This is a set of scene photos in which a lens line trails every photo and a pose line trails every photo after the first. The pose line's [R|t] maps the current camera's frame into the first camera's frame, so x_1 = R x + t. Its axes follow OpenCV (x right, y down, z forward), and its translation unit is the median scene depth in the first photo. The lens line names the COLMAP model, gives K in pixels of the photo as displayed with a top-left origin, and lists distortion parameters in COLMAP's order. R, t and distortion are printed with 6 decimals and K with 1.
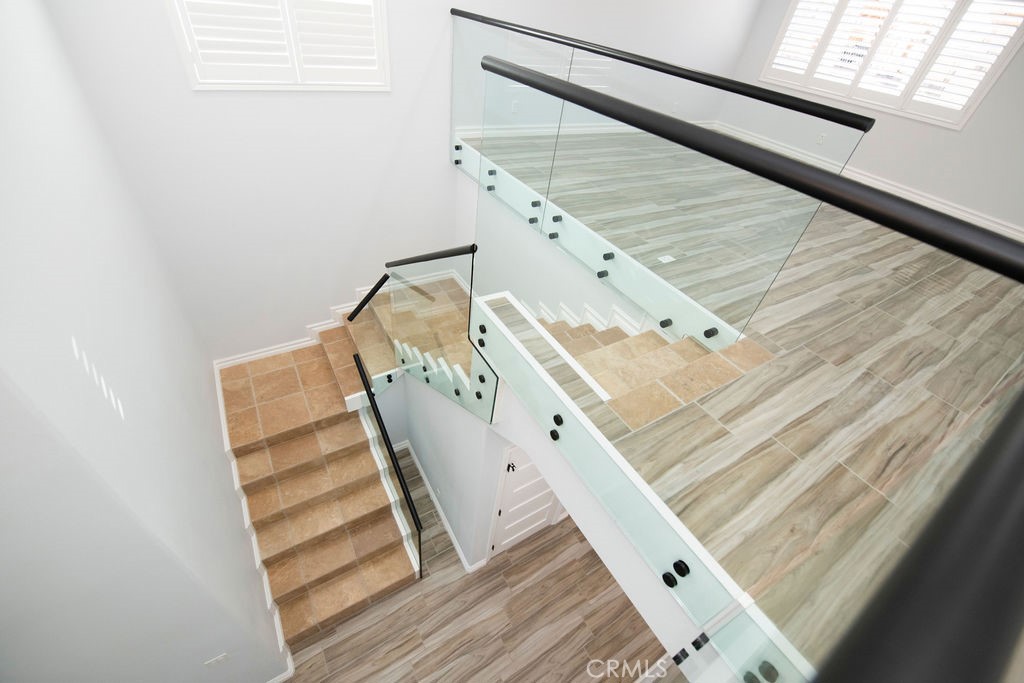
lens RADIAL K [[412.1, 0, 512.3], [0, 412.1, 338.7], [0, 0, 1]] dist [-0.011718, -0.003385]
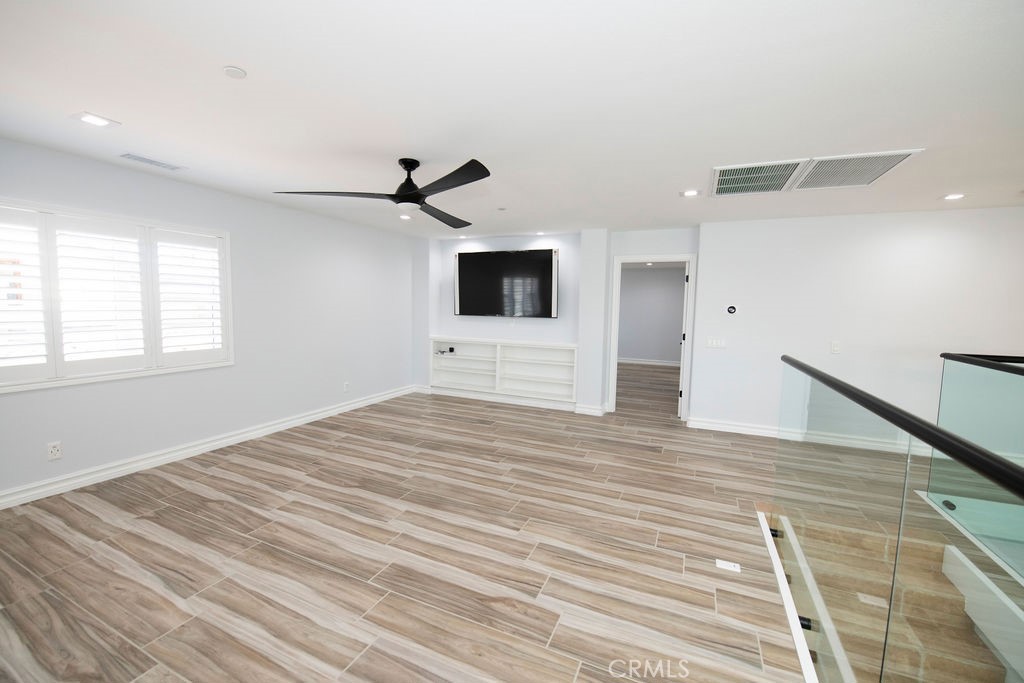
lens RADIAL K [[412.1, 0, 512.3], [0, 412.1, 338.7], [0, 0, 1]] dist [-0.011718, -0.003385]
pose [[-0.553353, -0.190922, 0.810771, 0.062213], [0.471436, 0.730679, 0.493818, -1.261542], [-0.686694, 0.655482, -0.314316, 1.440041]]
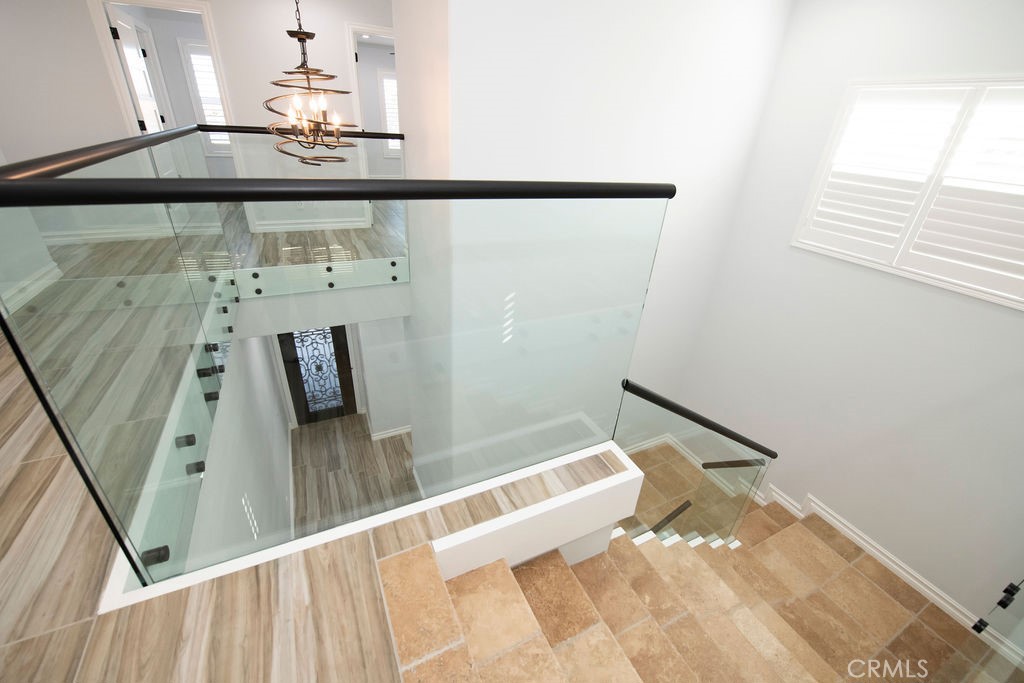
lens RADIAL K [[412.1, 0, 512.3], [0, 412.1, 338.7], [0, 0, 1]] dist [-0.011718, -0.003385]
pose [[-0.085384, 0.351807, -0.932170, 0.573016], [-0.695599, 0.648788, 0.308572, -0.316705], [0.713339, 0.674763, 0.189320, 0.504471]]
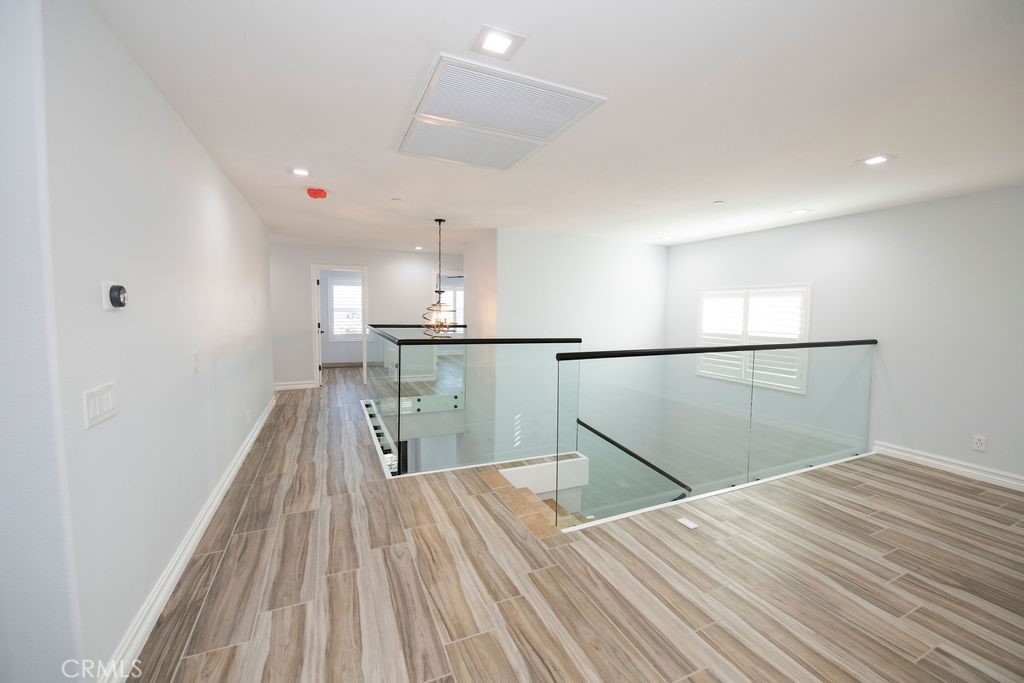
lens RADIAL K [[412.1, 0, 512.3], [0, 412.1, 338.7], [0, 0, 1]] dist [-0.011718, -0.003385]
pose [[-0.129377, -0.047134, -0.990475, 1.585644], [-0.663452, 0.746469, 0.051138, -0.335524], [0.736948, 0.663749, -0.127847, 0.633740]]
